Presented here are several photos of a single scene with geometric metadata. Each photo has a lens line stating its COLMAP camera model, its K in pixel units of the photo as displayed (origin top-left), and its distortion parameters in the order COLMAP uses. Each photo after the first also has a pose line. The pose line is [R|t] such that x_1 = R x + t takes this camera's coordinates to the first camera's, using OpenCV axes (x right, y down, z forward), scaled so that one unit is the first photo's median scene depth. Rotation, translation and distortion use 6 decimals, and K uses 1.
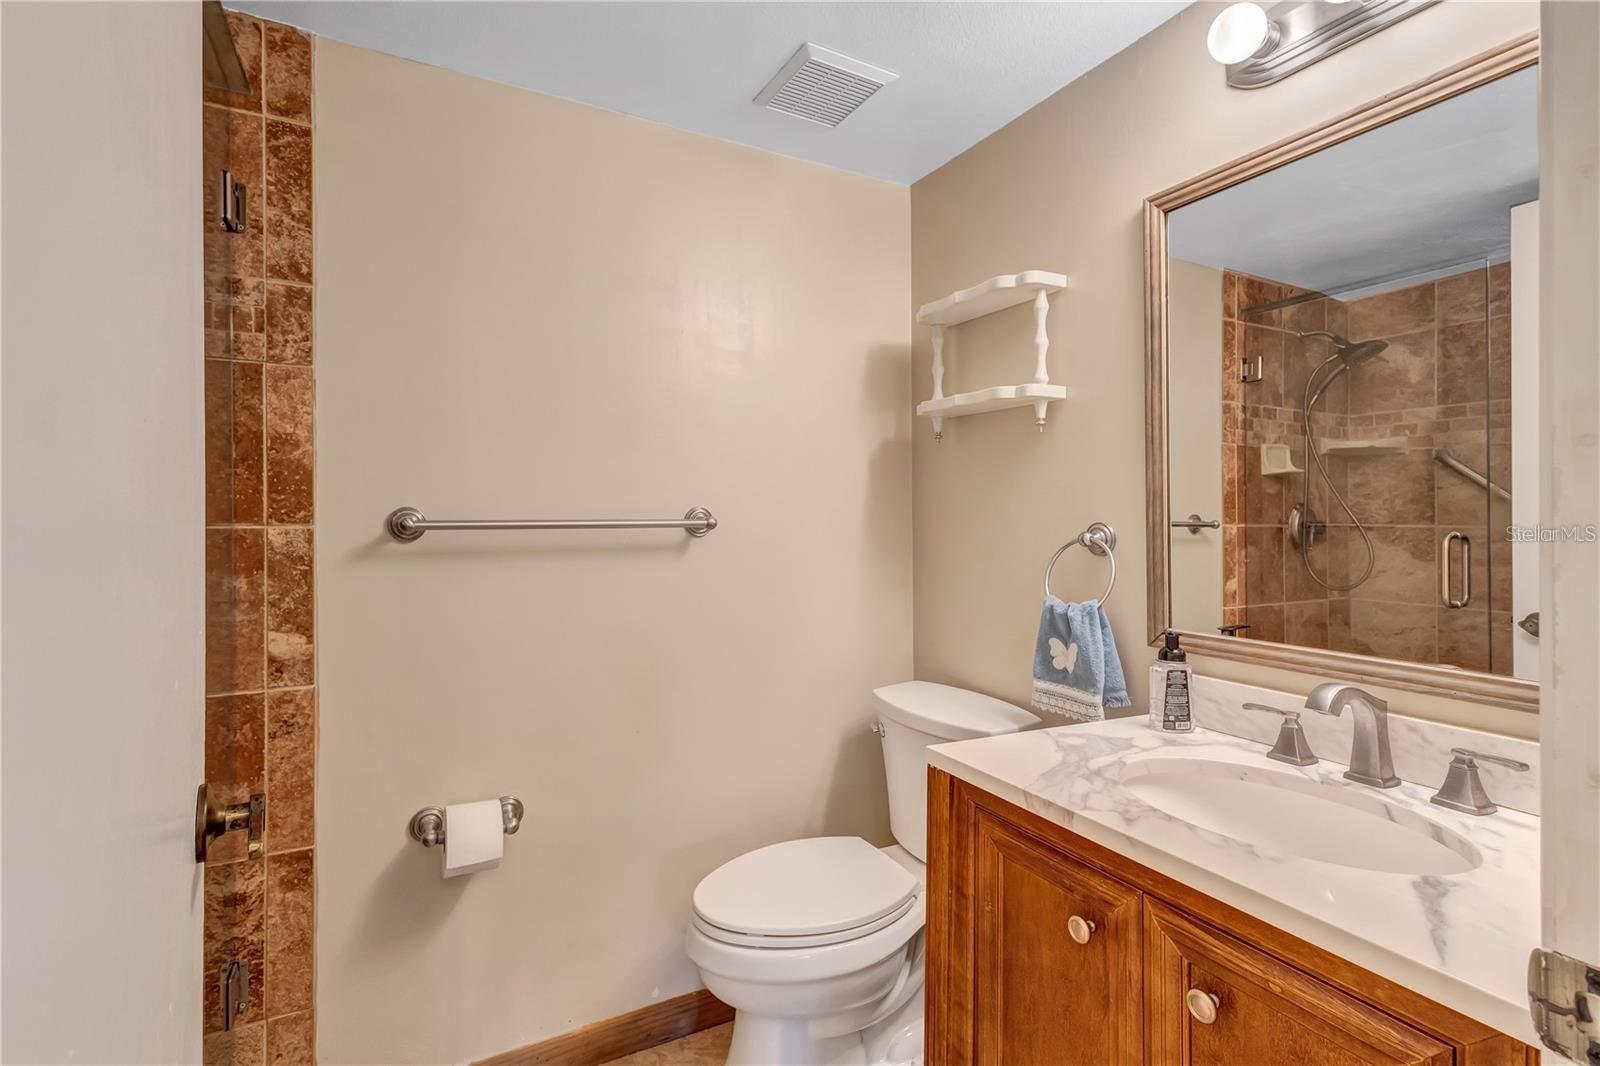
lens RADIAL K [[740.6, 0, 799.7], [0, 740.6, 522.8], [0, 0, 1]] dist [0.005092, -0.000112]
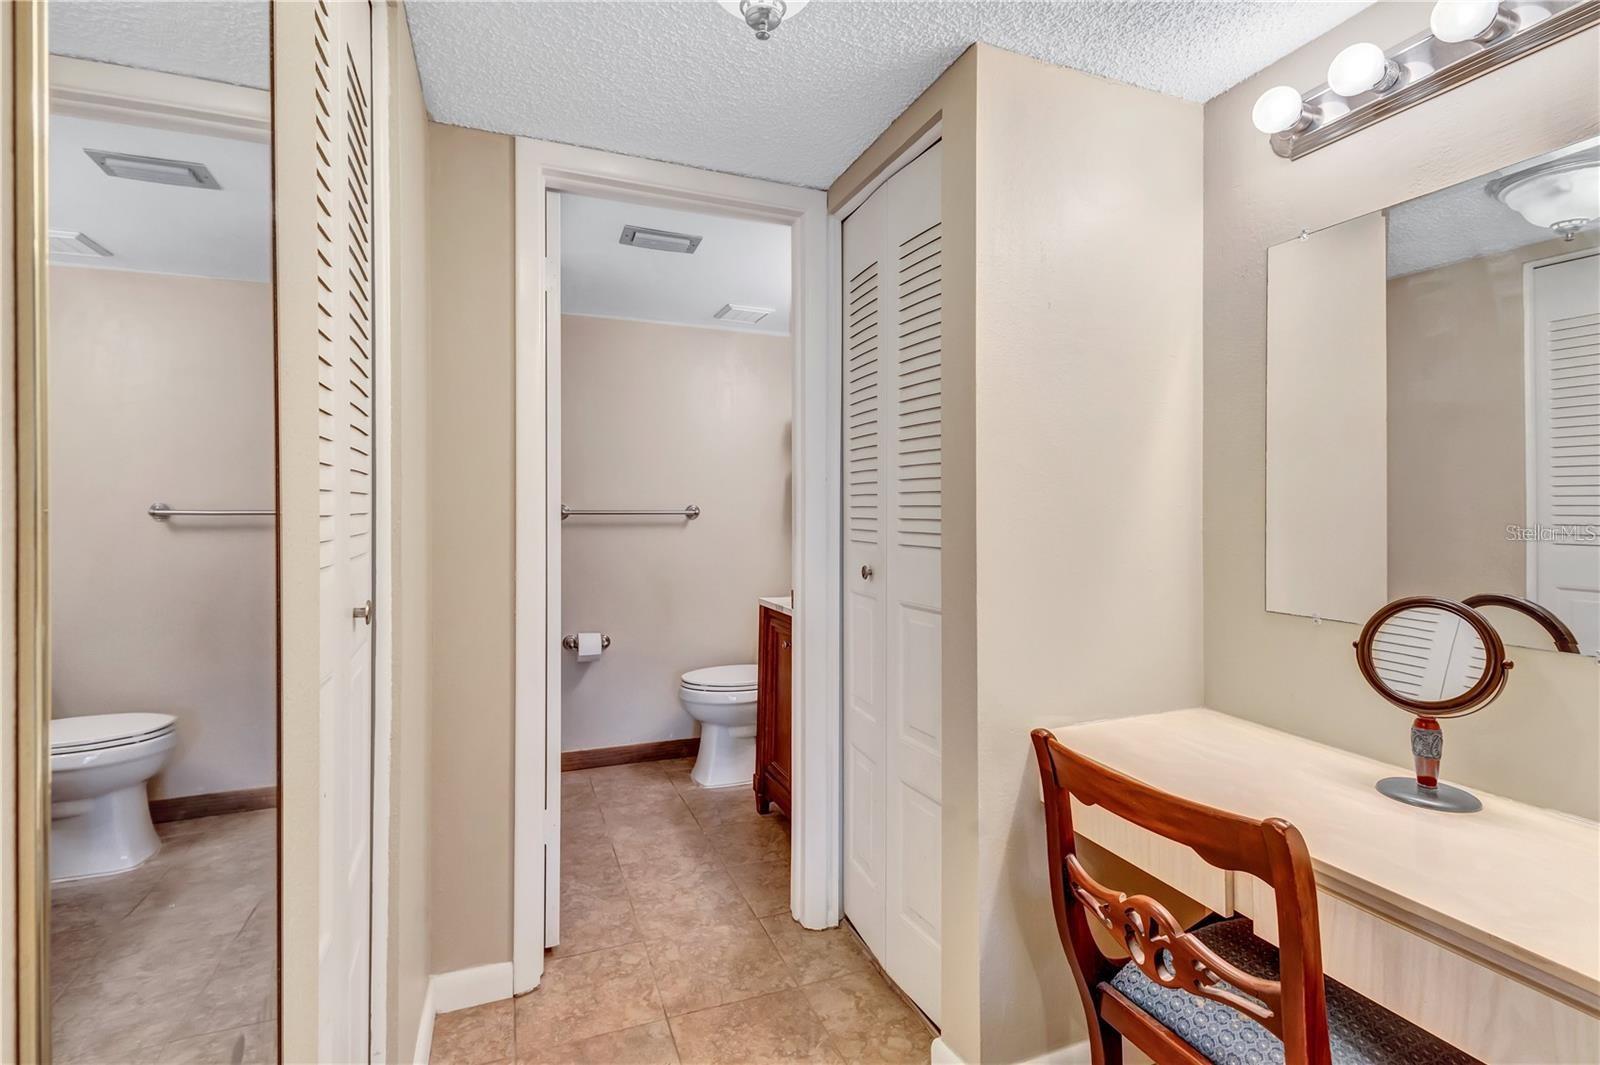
lens RADIAL K [[740.6, 0, 799.8], [0, 740.6, 524.2], [0, 0, 1]] dist [0.005092, -0.000112]
pose [[0.993469, 0.003831, -0.114039, 0.424424], [-0.003118, 0.999975, 0.006424, 0.019971], [0.114060, -0.006027, 0.993456, -1.091670]]
